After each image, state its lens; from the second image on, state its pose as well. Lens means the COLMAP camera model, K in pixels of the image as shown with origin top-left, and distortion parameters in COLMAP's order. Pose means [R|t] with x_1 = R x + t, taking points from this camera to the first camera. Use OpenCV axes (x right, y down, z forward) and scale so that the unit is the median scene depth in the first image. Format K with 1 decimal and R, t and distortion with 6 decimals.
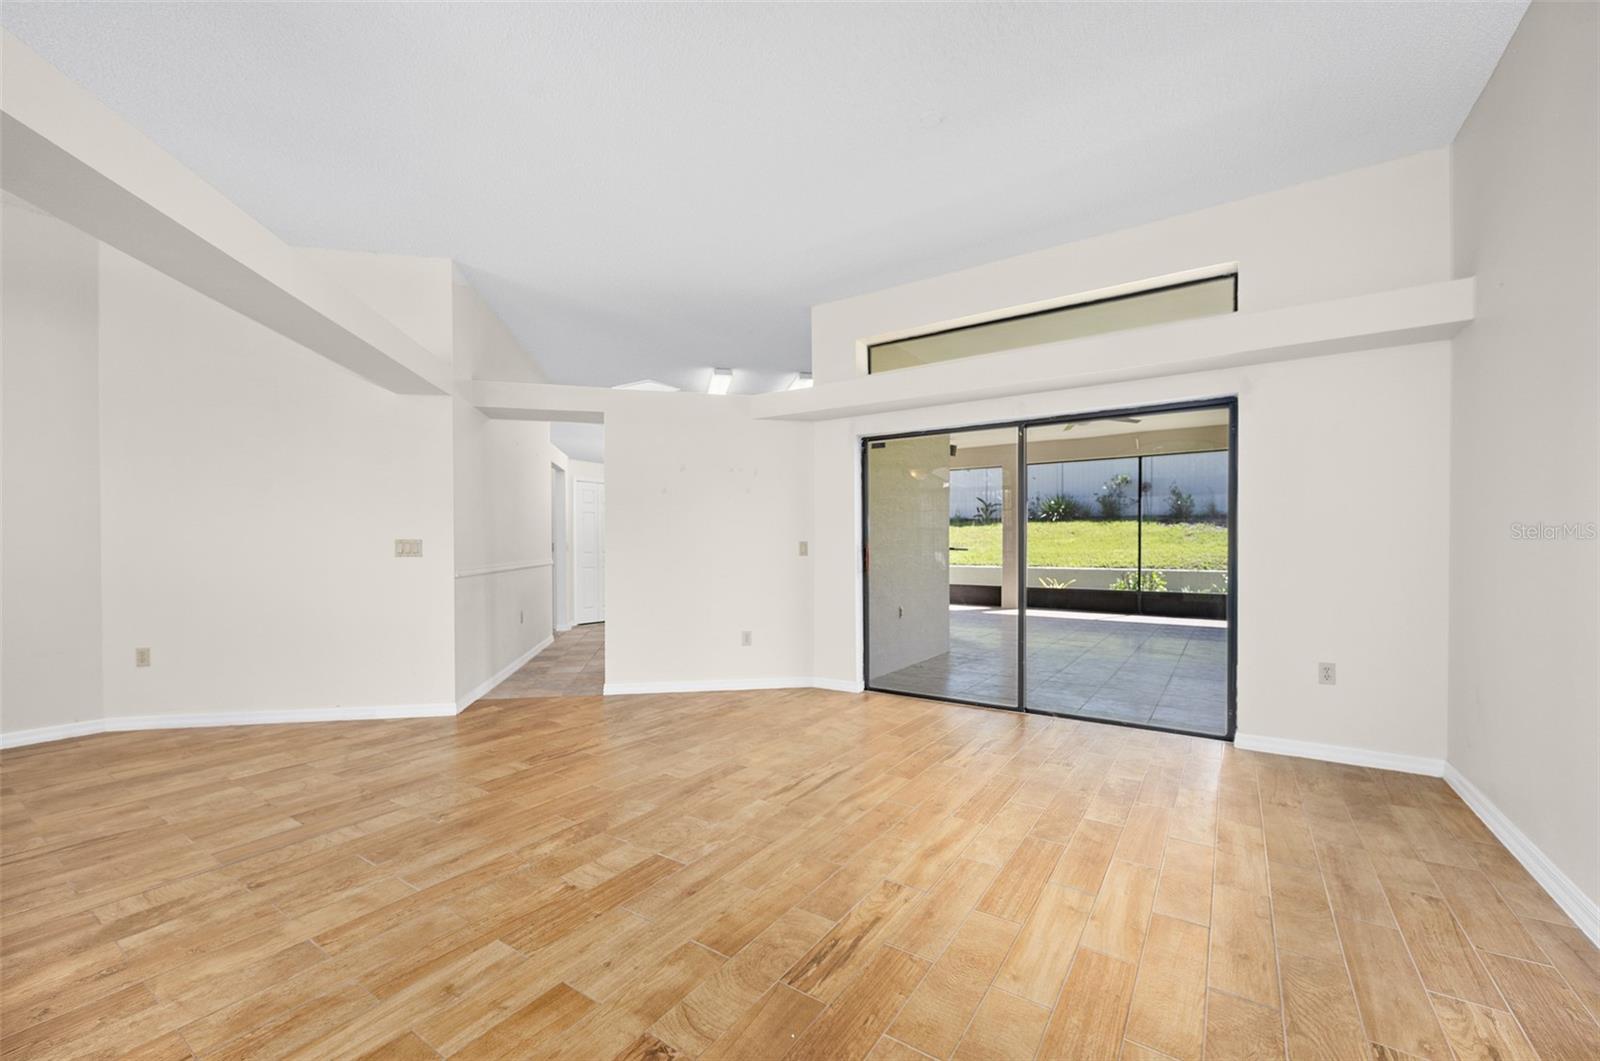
lens RADIAL K [[653.2, 0, 799.2], [0, 653.2, 551.9], [0, 0, 1]] dist [0.002623, -0.000188]
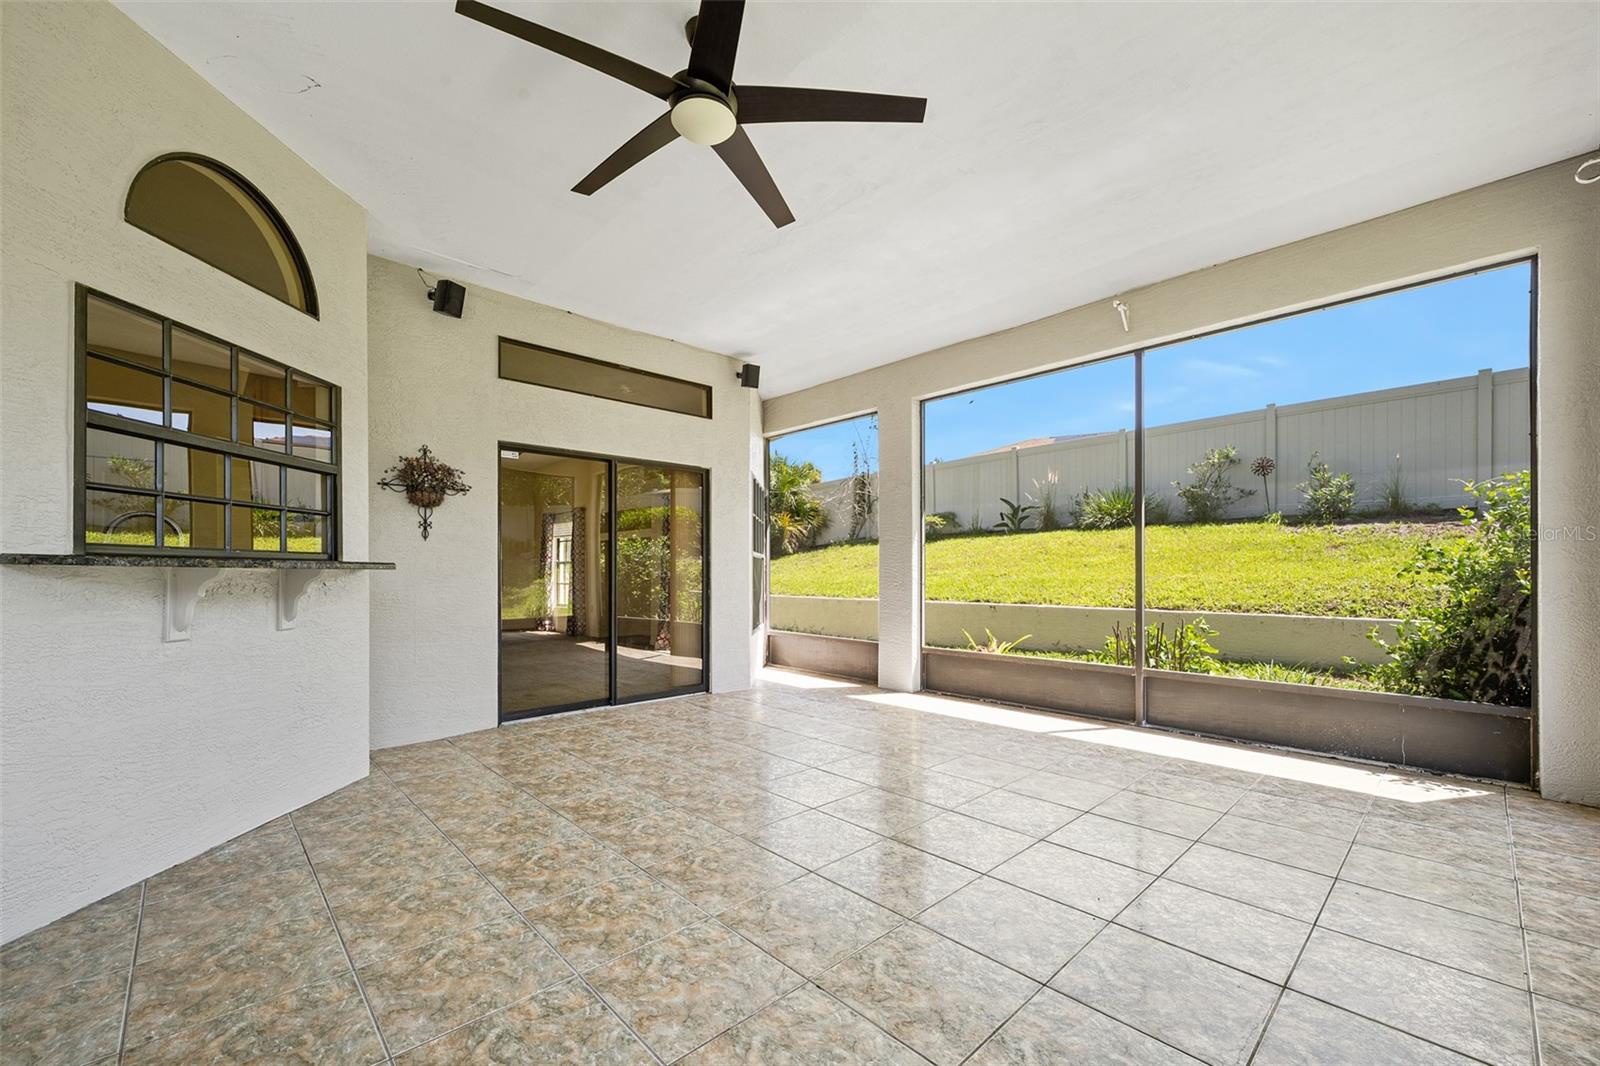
lens RADIAL K [[639.4, 0, 797.0], [0, 639.4, 595.3], [0, 0, 1]] dist [-0.009598, 0.000529]
pose [[0.973227, 0.006712, -0.229749, 0.268197], [-0.000284, 0.999608, 0.027999, -0.000361], [0.229847, -0.027184, 0.972847, 0.365128]]
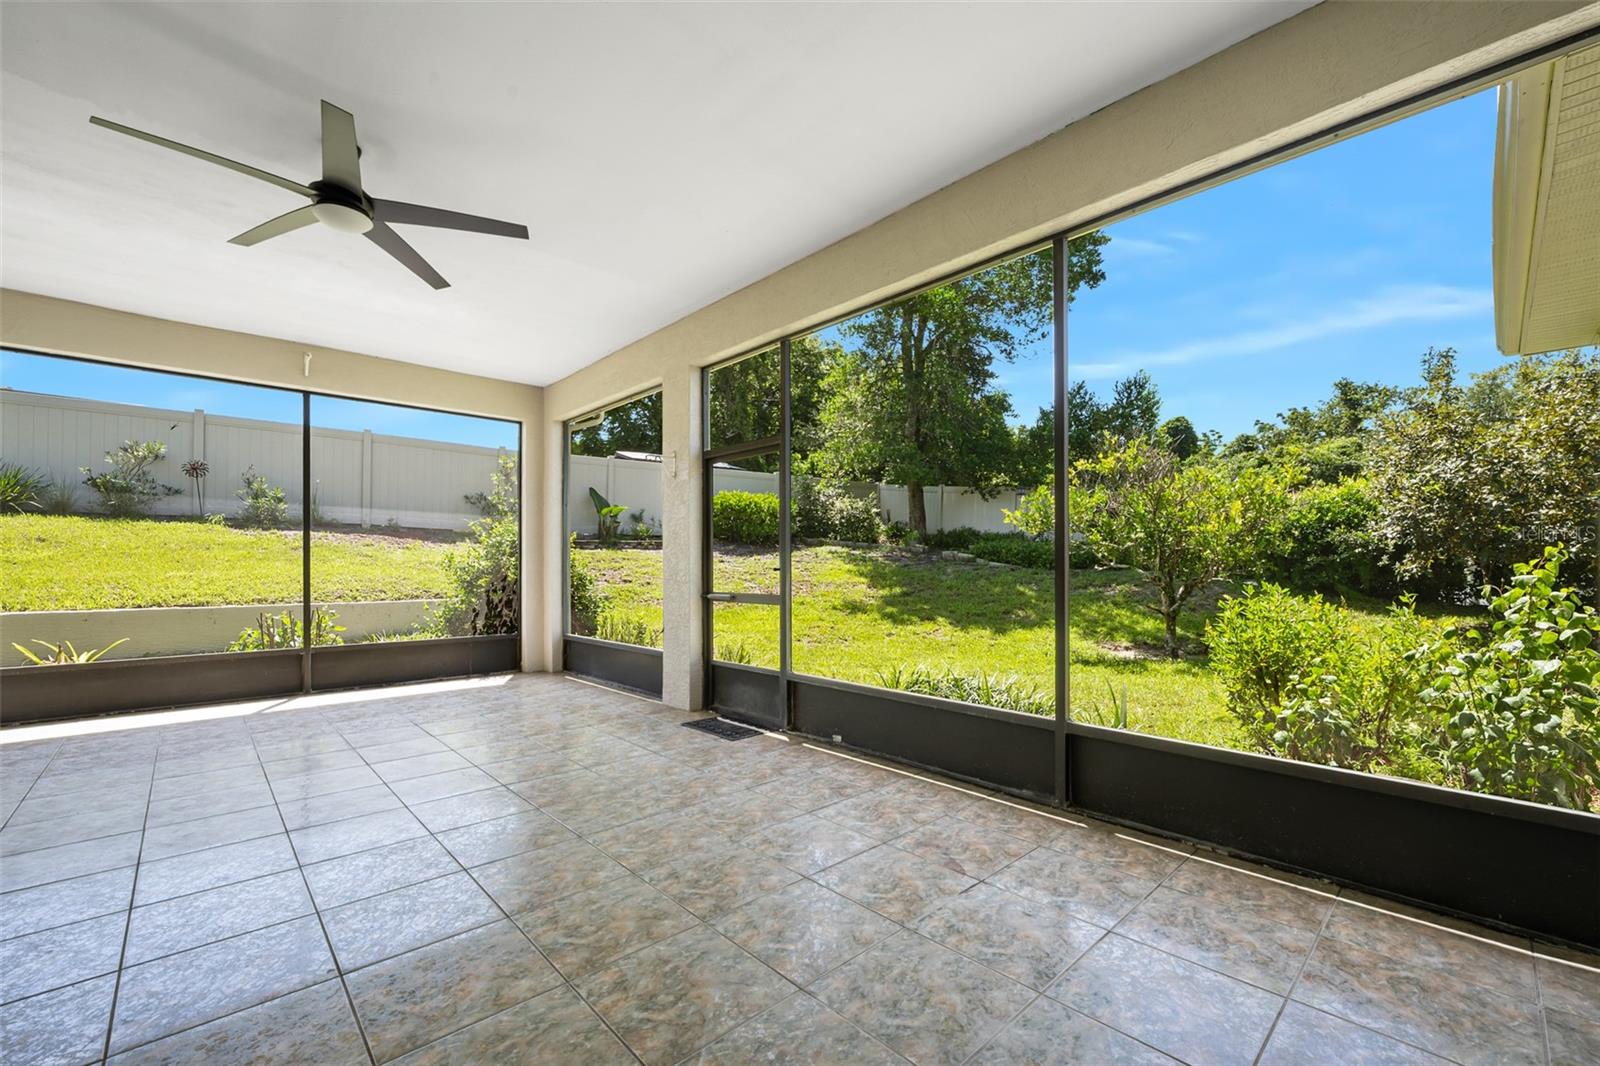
lens RADIAL K [[653.2, 0, 799.2], [0, 653.2, 554.4], [0, 0, 1]] dist [0.002623, -0.000188]
pose [[0.233682, 0.024037, 0.972016, 0.071340], [0.008562, 0.999605, -0.026778, 0.001385], [-0.972275, 0.014579, 0.233384, 0.328285]]
